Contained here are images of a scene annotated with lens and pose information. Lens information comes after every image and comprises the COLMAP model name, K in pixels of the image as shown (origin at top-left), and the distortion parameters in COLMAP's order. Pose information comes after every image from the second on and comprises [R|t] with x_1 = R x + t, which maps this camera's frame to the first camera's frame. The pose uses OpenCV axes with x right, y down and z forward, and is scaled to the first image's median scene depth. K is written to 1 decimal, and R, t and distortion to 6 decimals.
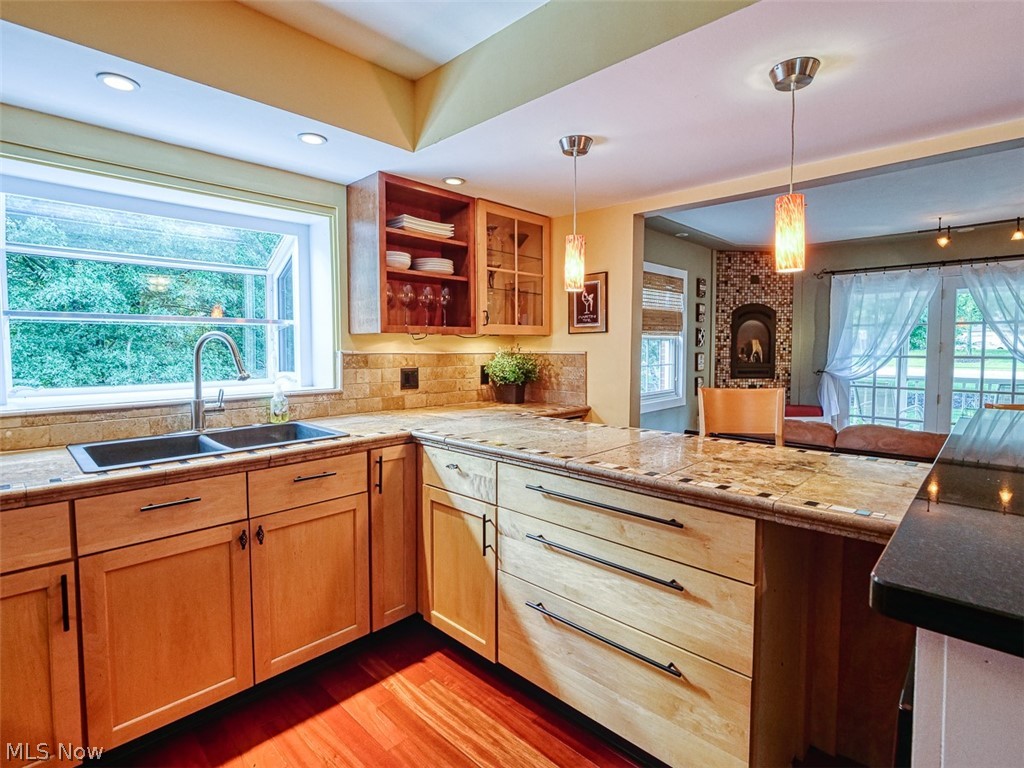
lens RADIAL K [[514.7, 0, 513.0], [0, 514.7, 378.2], [0, 0, 1]] dist [0.000032, 0.000060]
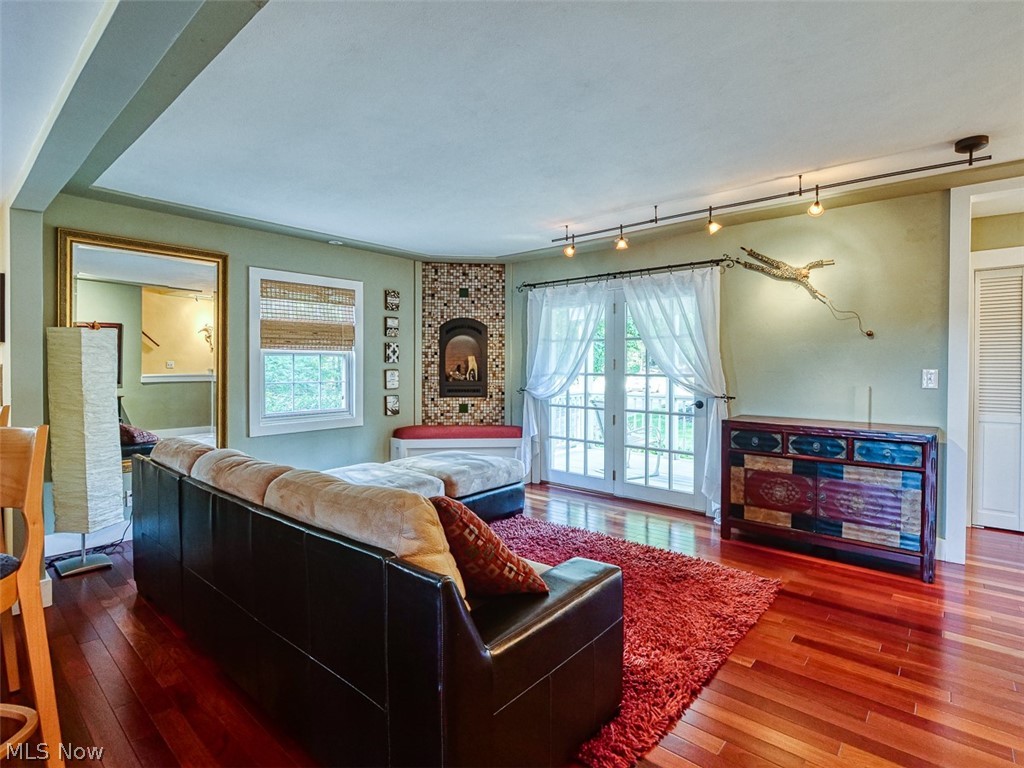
lens RADIAL K [[514.7, 0, 511.2], [0, 514.7, 380.0], [0, 0, 1]] dist [0.000032, 0.000060]
pose [[0.999090, 0.002284, 0.042591, 0.516746], [-0.000790, 0.999385, -0.035071, 0.002104], [-0.042645, 0.035005, 0.998477, 0.055384]]
